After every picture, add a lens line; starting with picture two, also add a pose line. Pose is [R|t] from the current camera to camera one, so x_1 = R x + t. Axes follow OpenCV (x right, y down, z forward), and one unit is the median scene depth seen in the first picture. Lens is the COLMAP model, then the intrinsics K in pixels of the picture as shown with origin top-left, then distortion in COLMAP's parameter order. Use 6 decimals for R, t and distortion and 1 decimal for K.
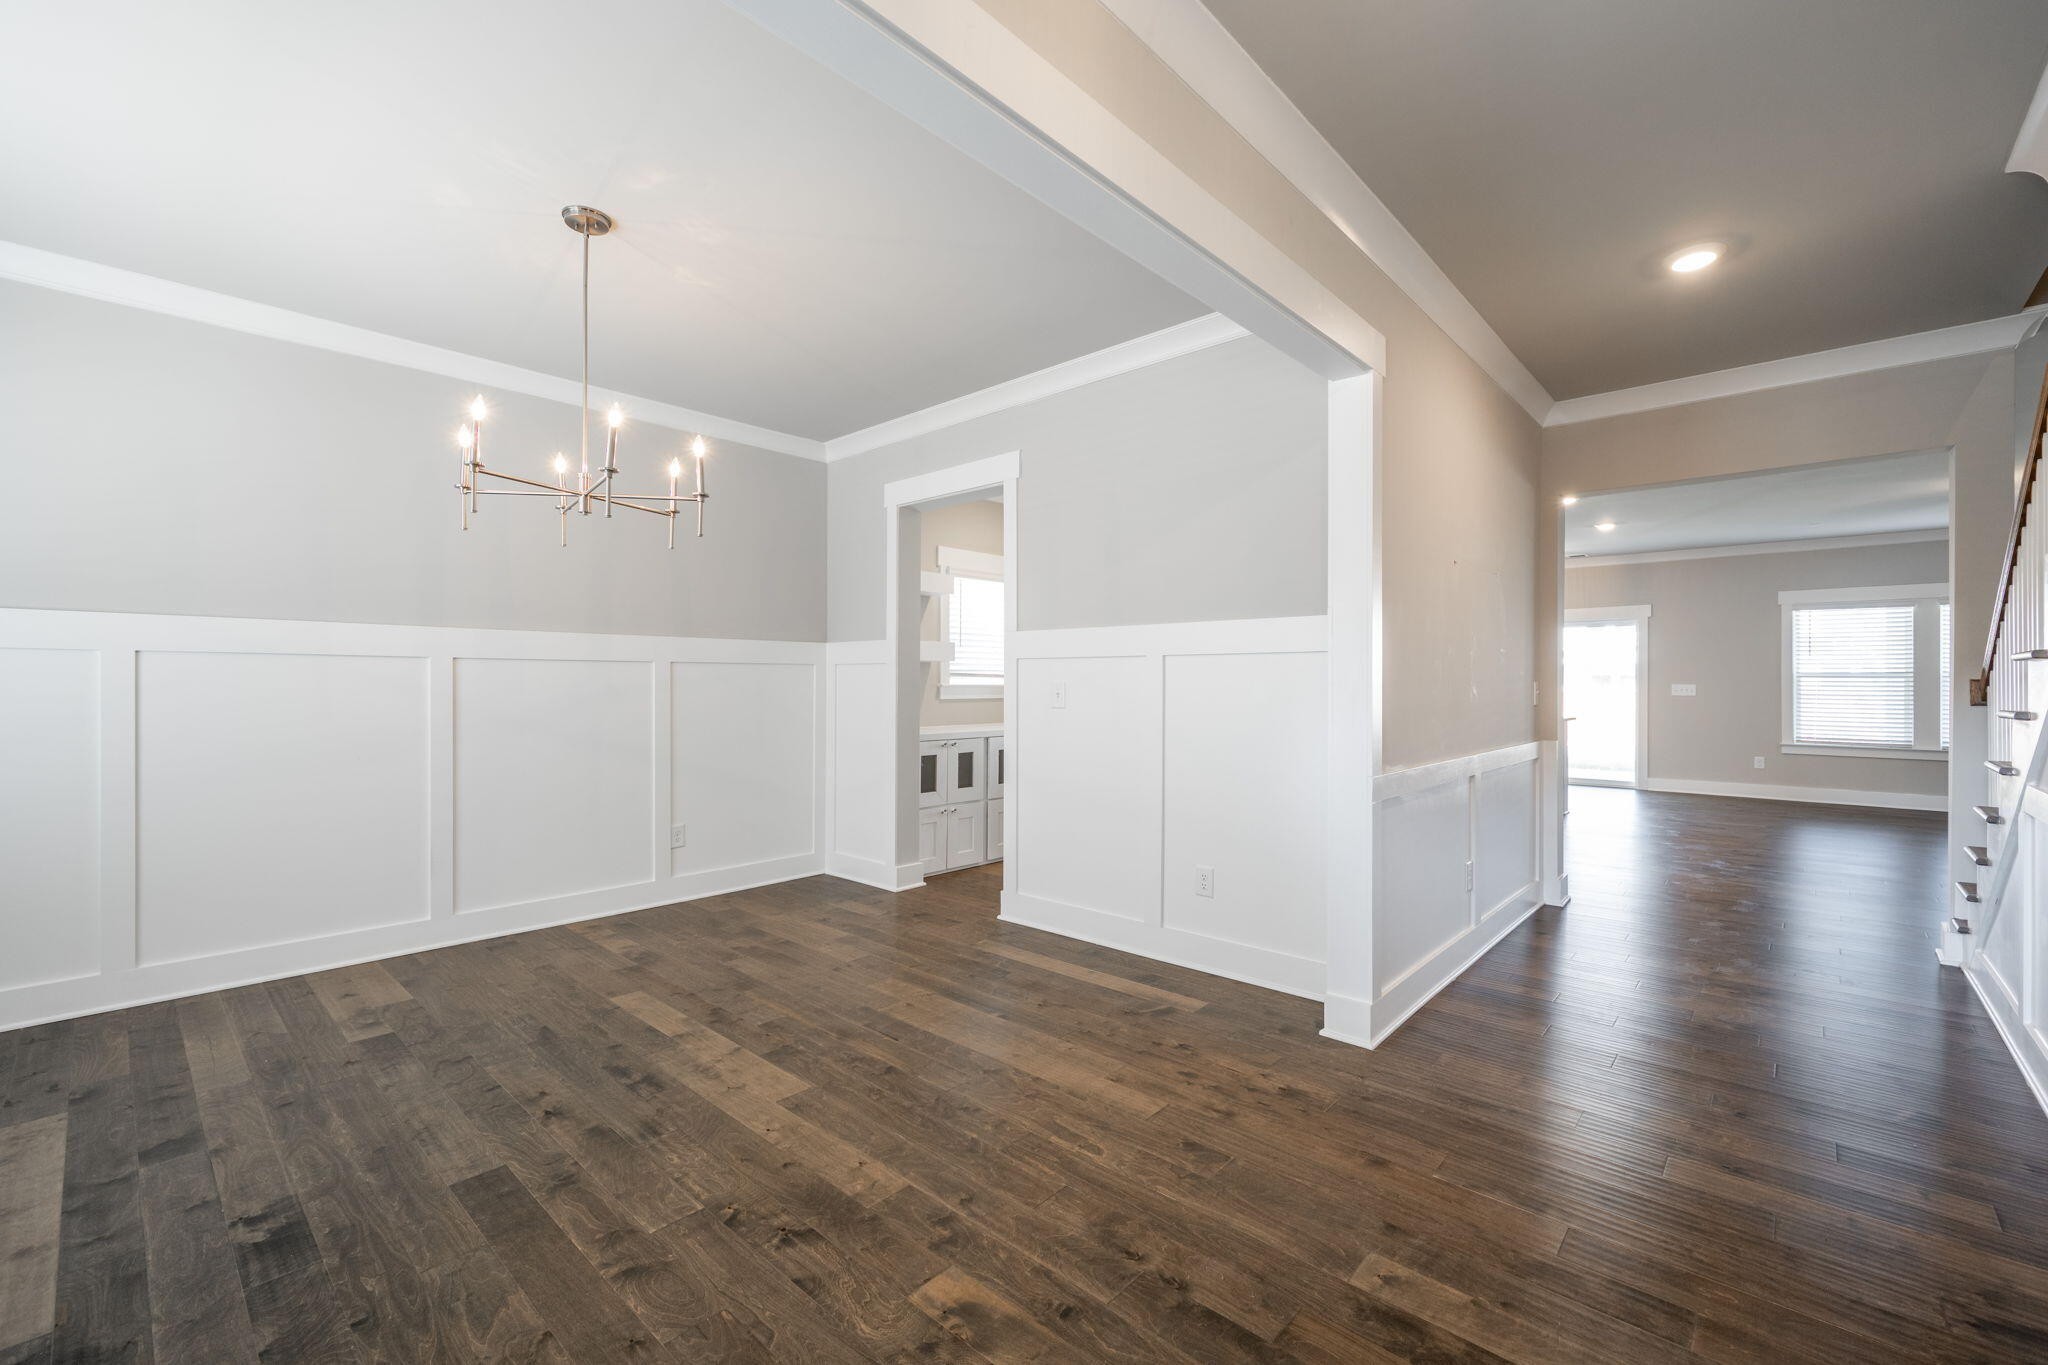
lens RADIAL K [[857.2, 0, 1010.5], [0, 857.2, 681.5], [0, 0, 1]] dist [0.001506, 0.000420]
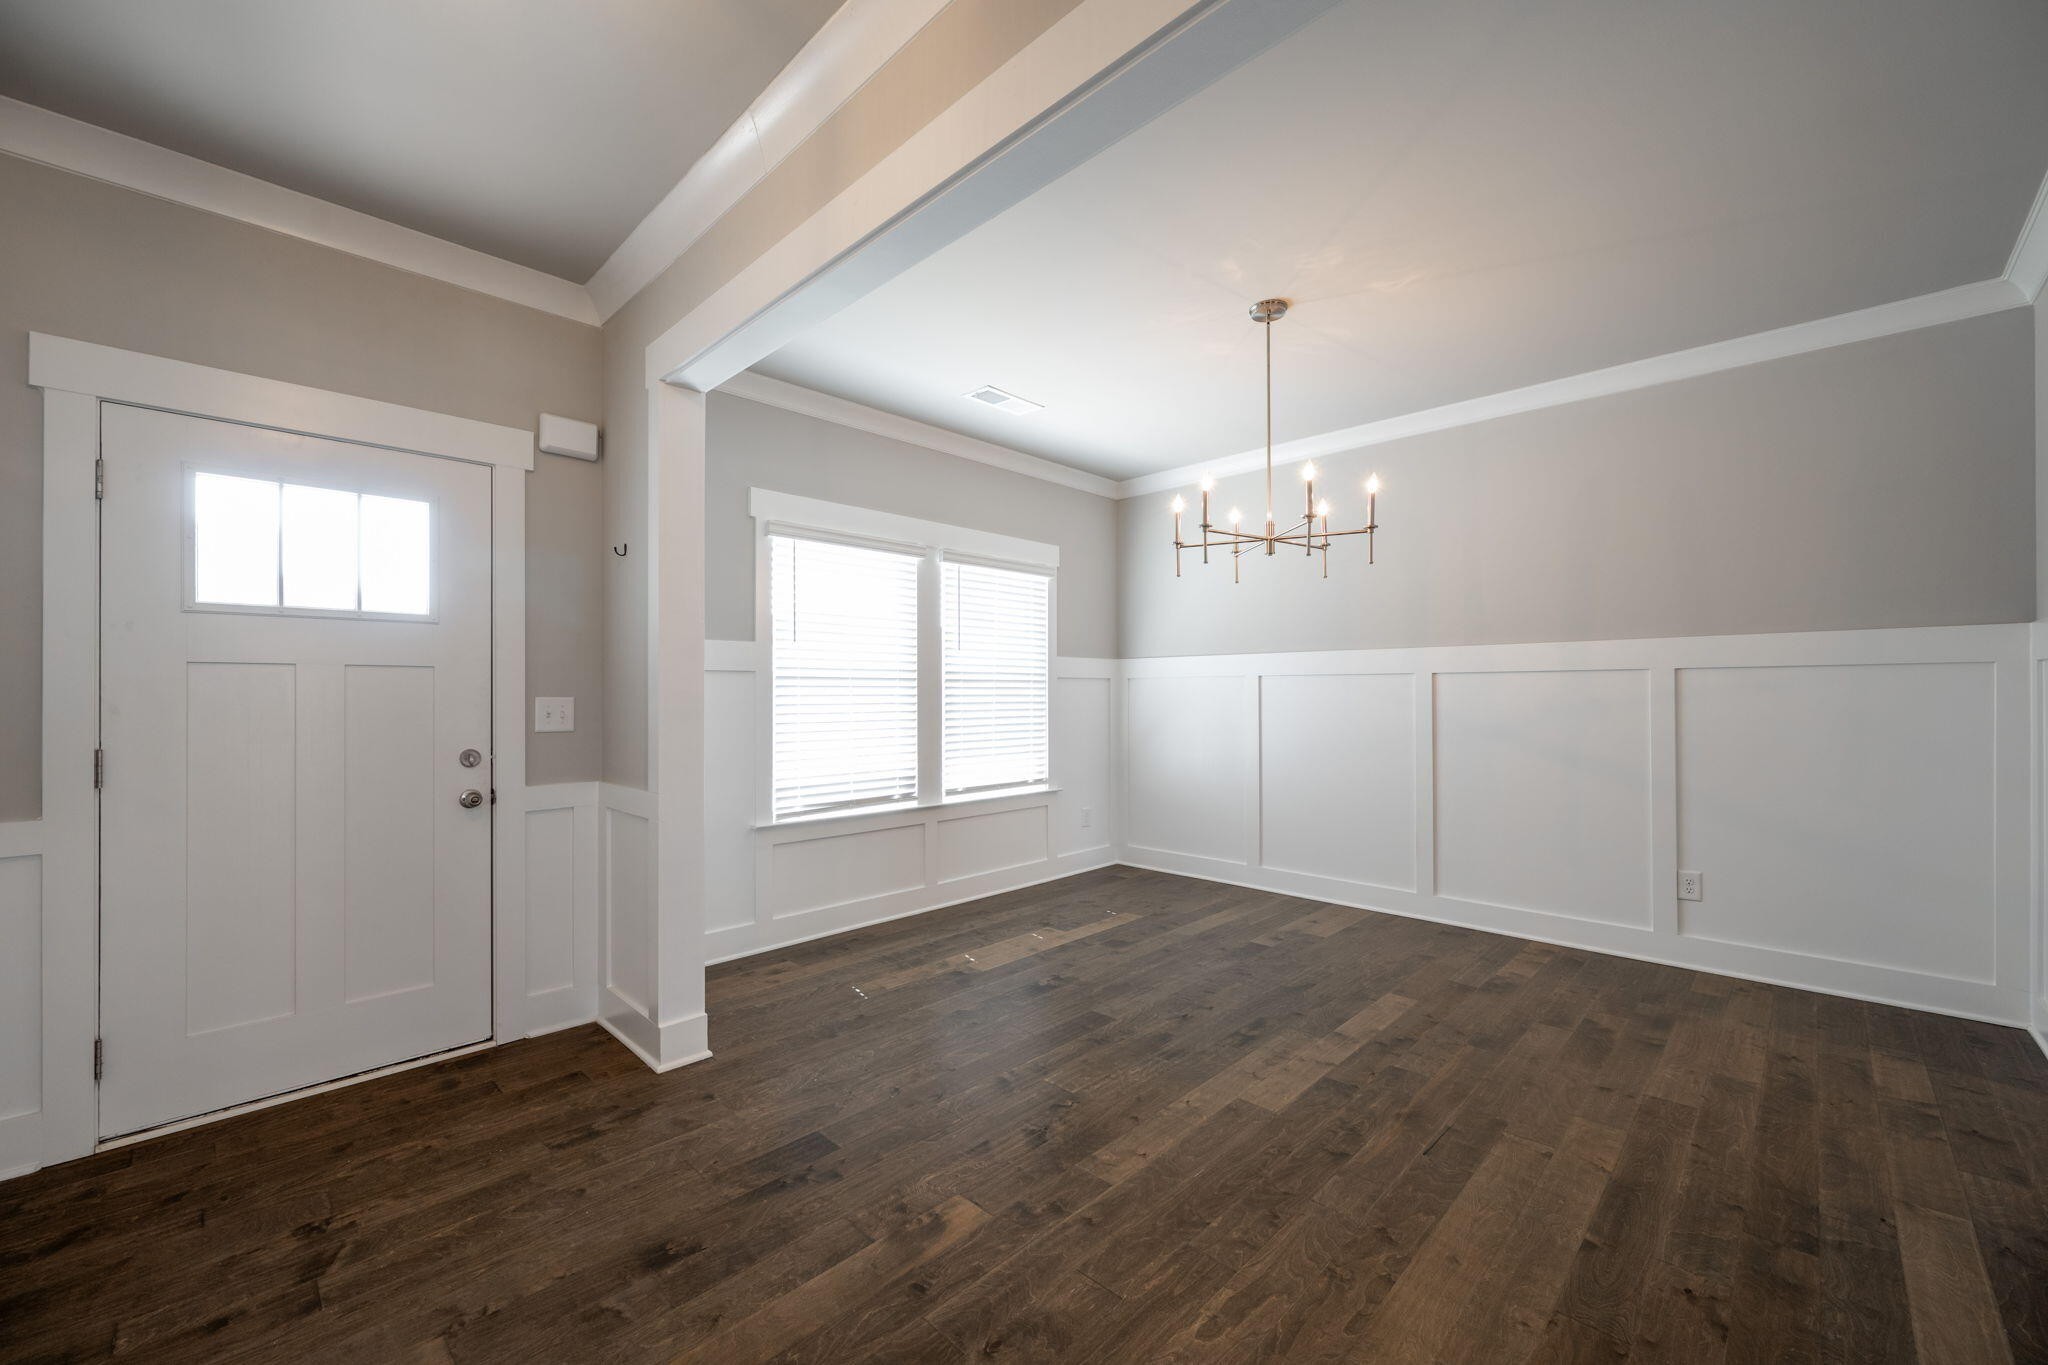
lens RADIAL K [[784.4, 0, 1021.5], [0, 784.4, 690.9], [0, 0, 1]] dist [0.001535, 0.000312]
pose [[-0.012153, -0.005961, -0.999908, 0.614837], [0.004718, 0.999971, -0.006019, -0.000124], [0.999915, -0.004790, -0.012125, 0.672817]]
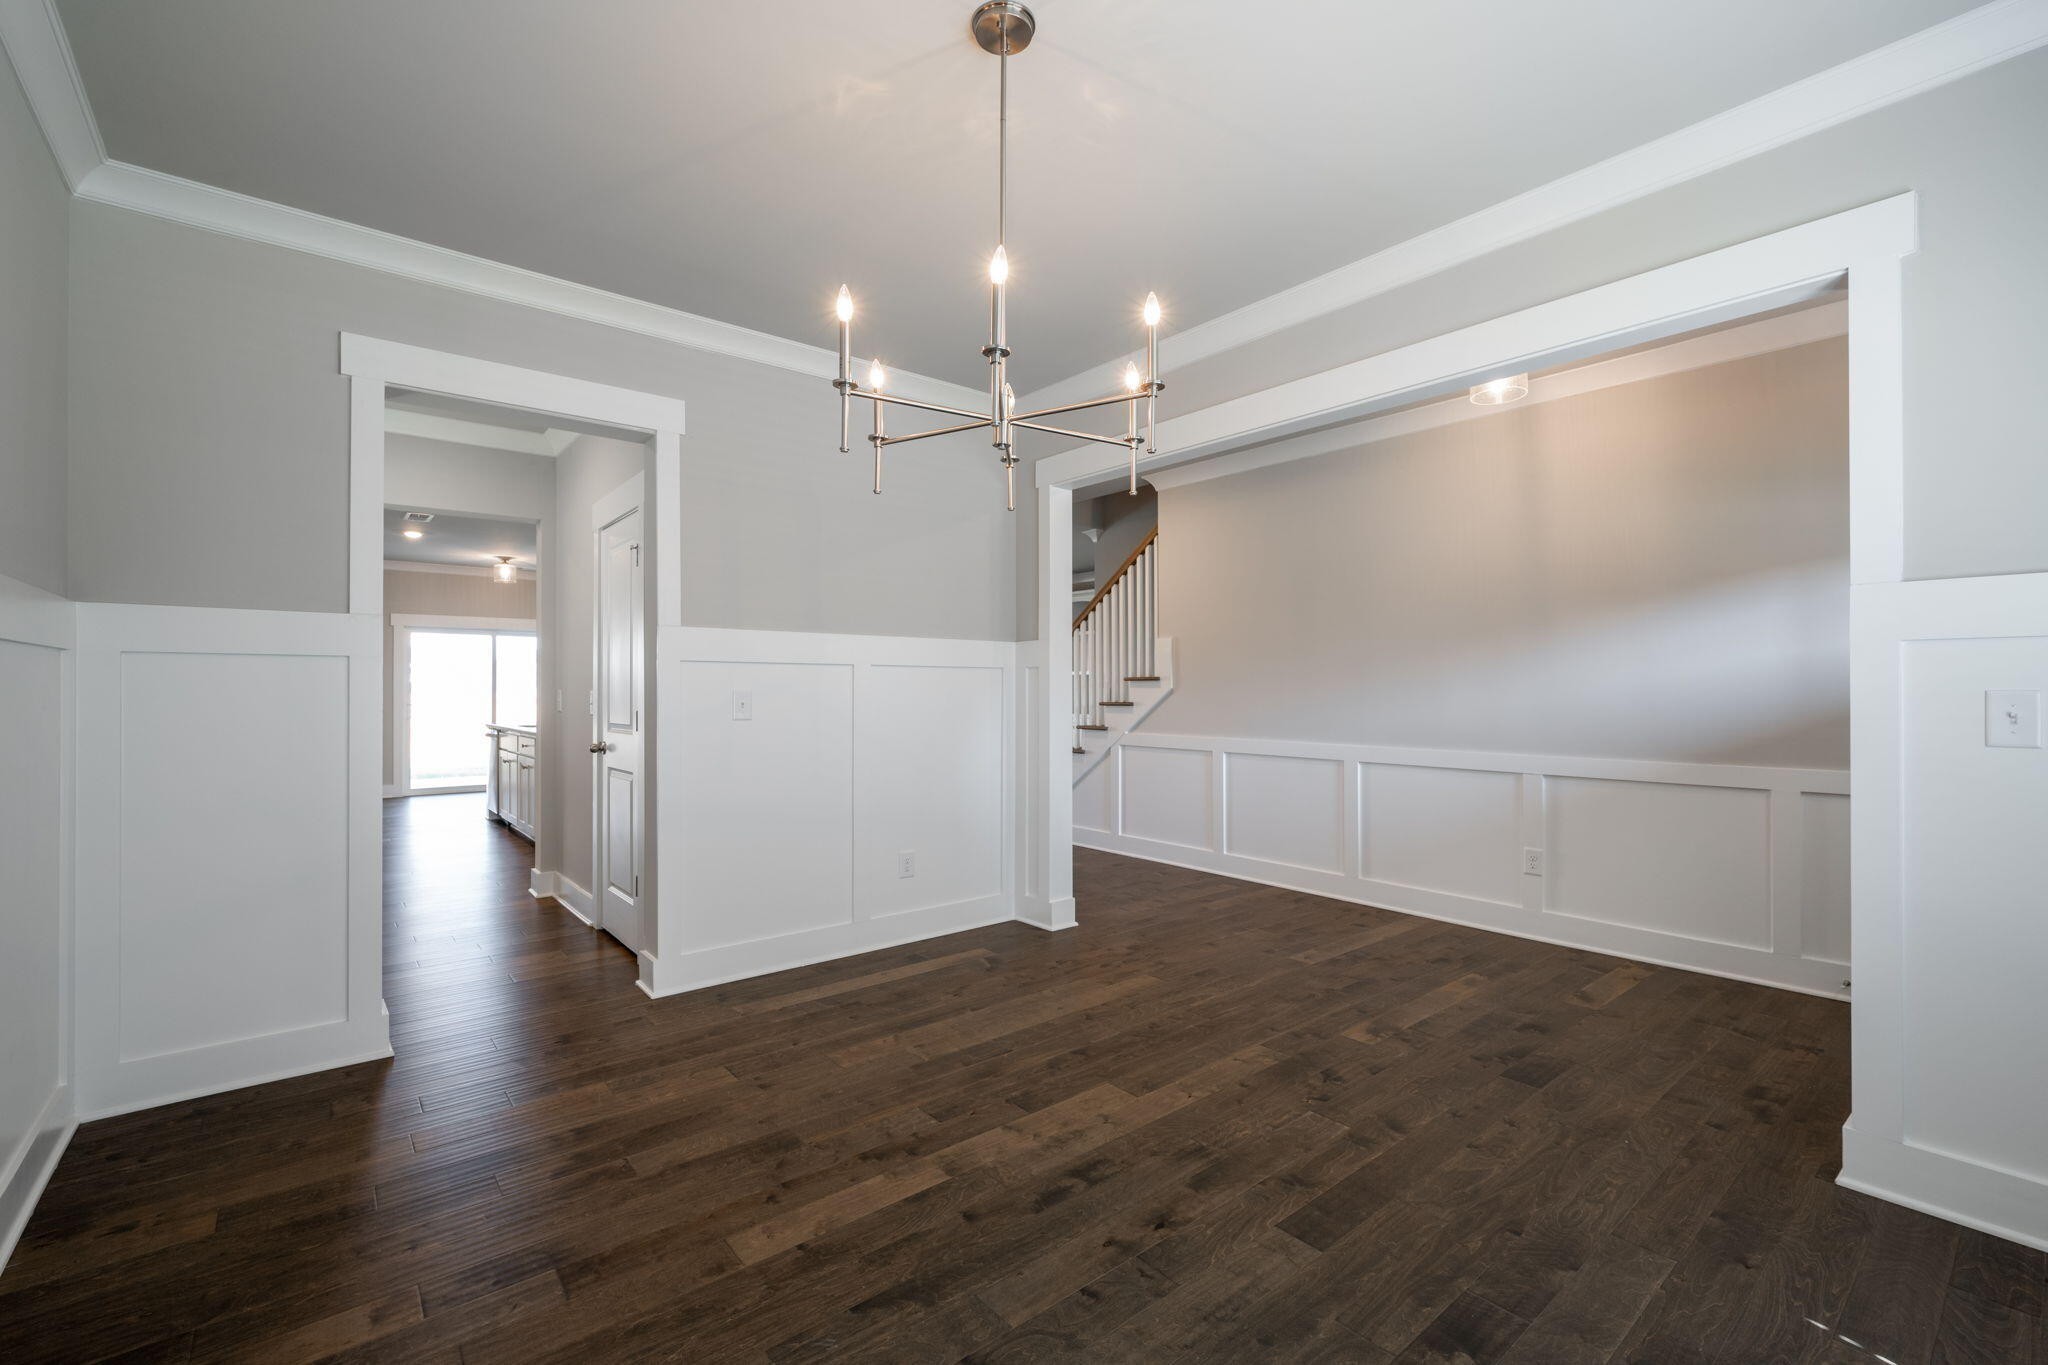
lens RADIAL K [[918.9, 0, 1015.2], [0, 918.9, 690.2], [0, 0, 1]] dist [0.005309, 0.000537]
pose [[0.109035, 0.001150, 0.994037, -1.248043], [-0.002549, 0.999996, -0.000877, 0.000767], [-0.994035, -0.002438, 0.109038, 0.920245]]
